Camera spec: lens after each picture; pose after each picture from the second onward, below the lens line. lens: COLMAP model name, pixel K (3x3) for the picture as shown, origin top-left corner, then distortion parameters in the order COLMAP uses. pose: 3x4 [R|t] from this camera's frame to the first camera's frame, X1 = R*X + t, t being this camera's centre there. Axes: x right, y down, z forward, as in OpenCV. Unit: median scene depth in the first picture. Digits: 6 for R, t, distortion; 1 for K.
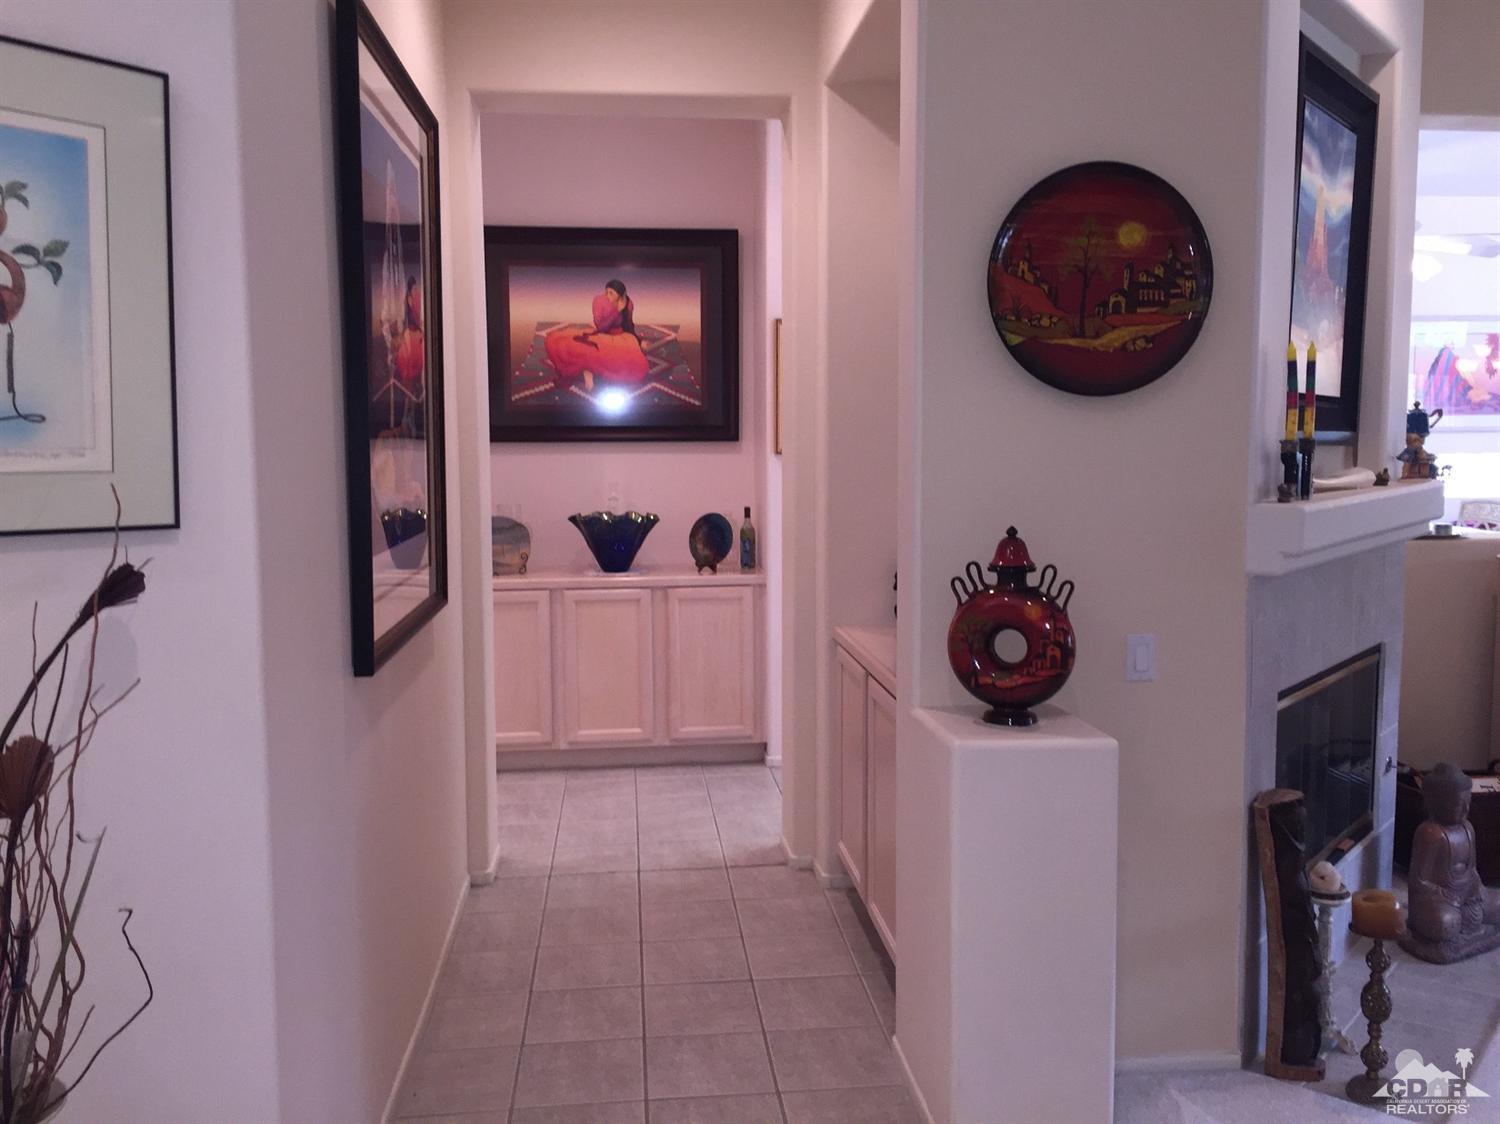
lens RADIAL K [[1278.9, 0, 752.3], [0, 1278.9, 554.2], [0, 0, 1]] dist [0.087452, -0.123076]
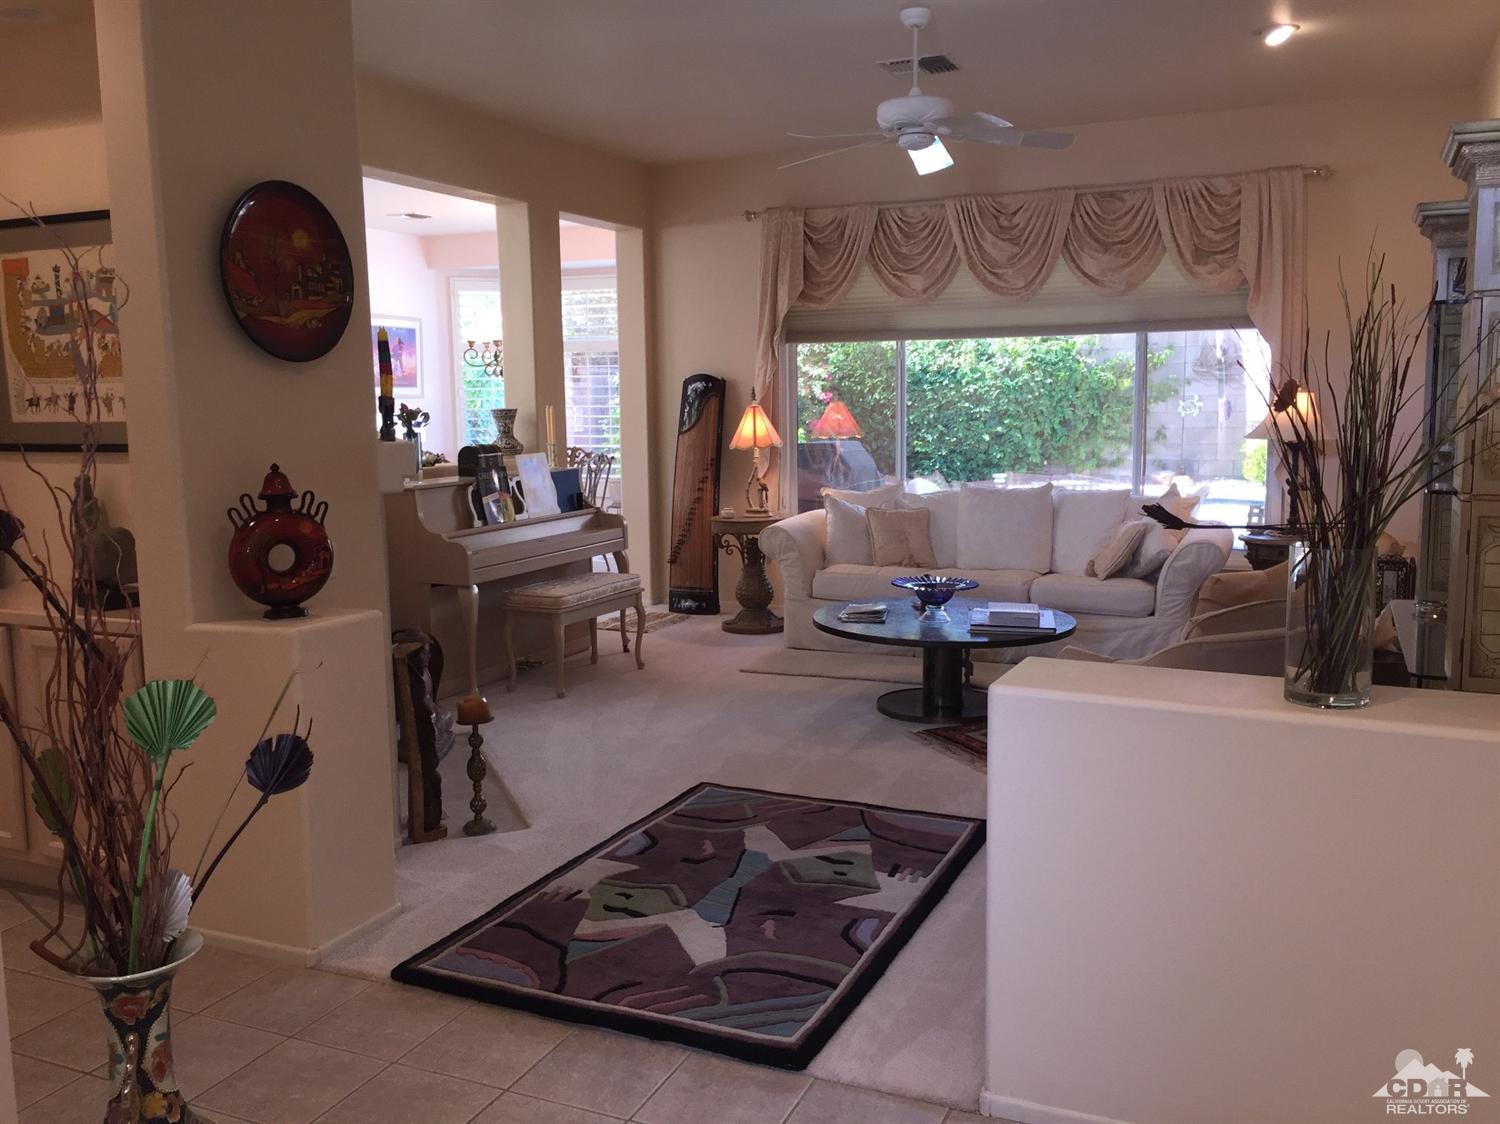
lens RADIAL K [[1278.9, 0, 746.4], [0, 1278.9, 548.8], [0, 0, 1]] dist [0.087452, -0.123076]
pose [[0.502990, -0.106678, 0.857683, -0.606052], [0.093511, 0.993245, 0.068700, 0.016560], [-0.859219, 0.045648, 0.509568, -0.044730]]
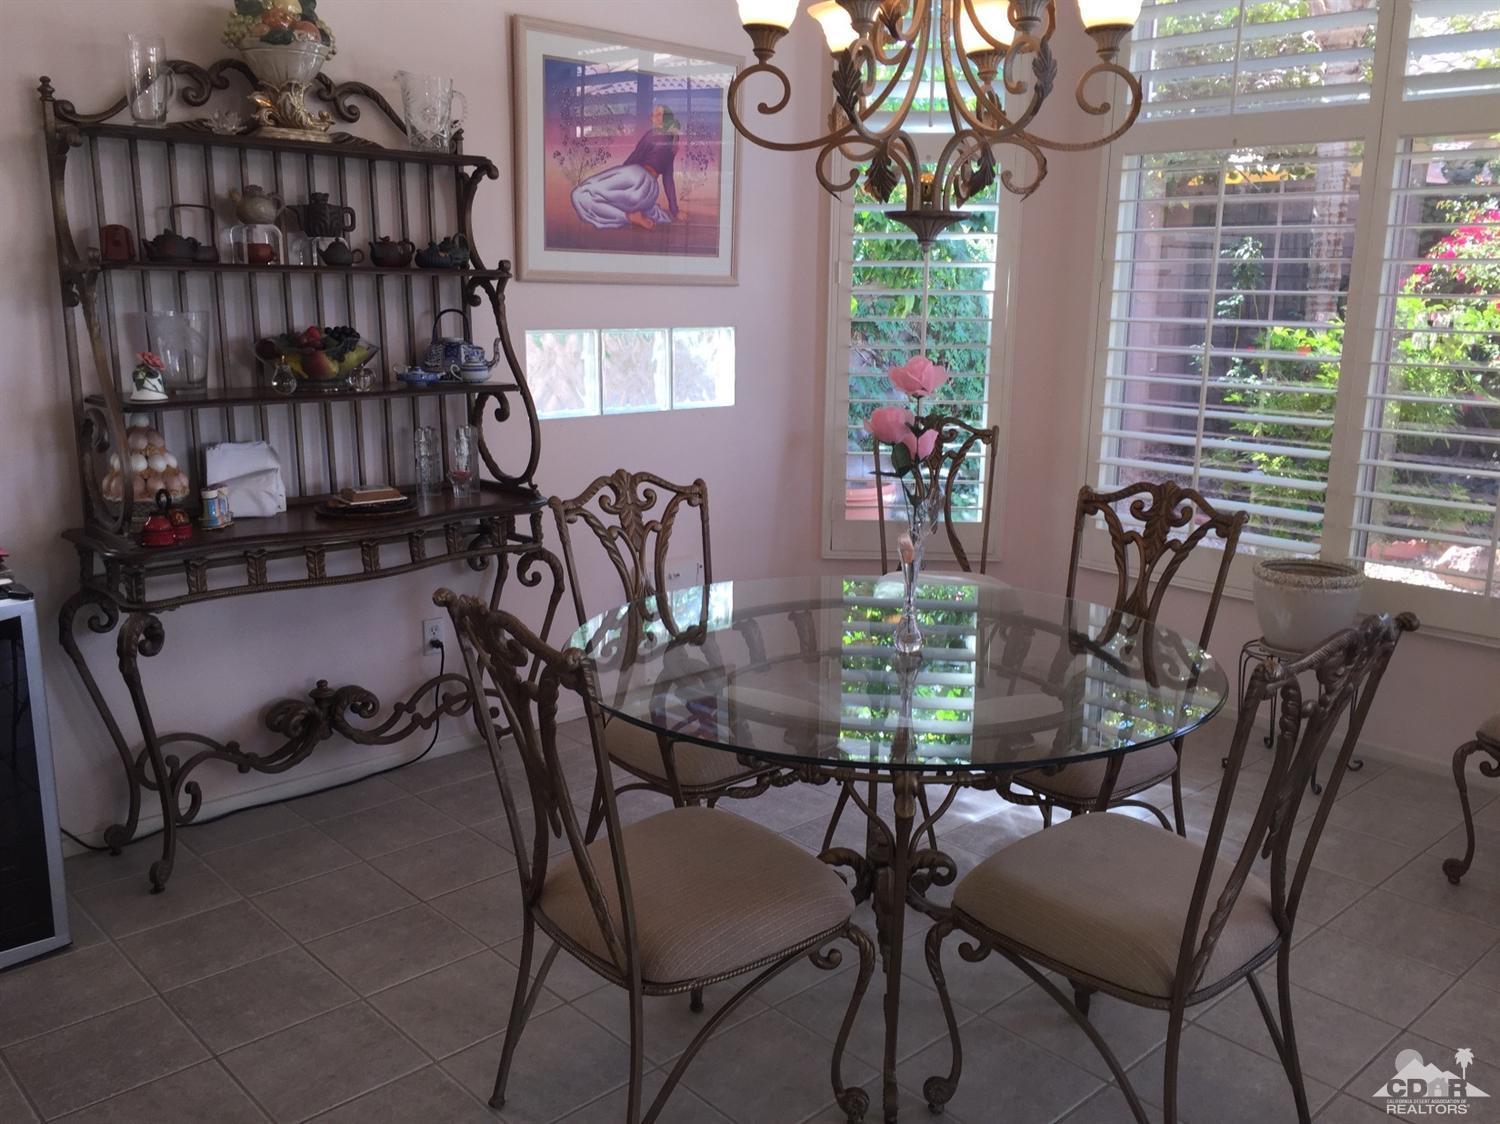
lens RADIAL K [[1278.9, 0, 749.9], [0, 1278.9, 556.4], [0, 0, 1]] dist [0.087452, -0.123076]
pose [[0.795502, -0.112386, 0.595437, 1.614446], [0.044470, 0.990828, 0.127603, -0.161867], [-0.604317, -0.075030, 0.793204, 1.760178]]
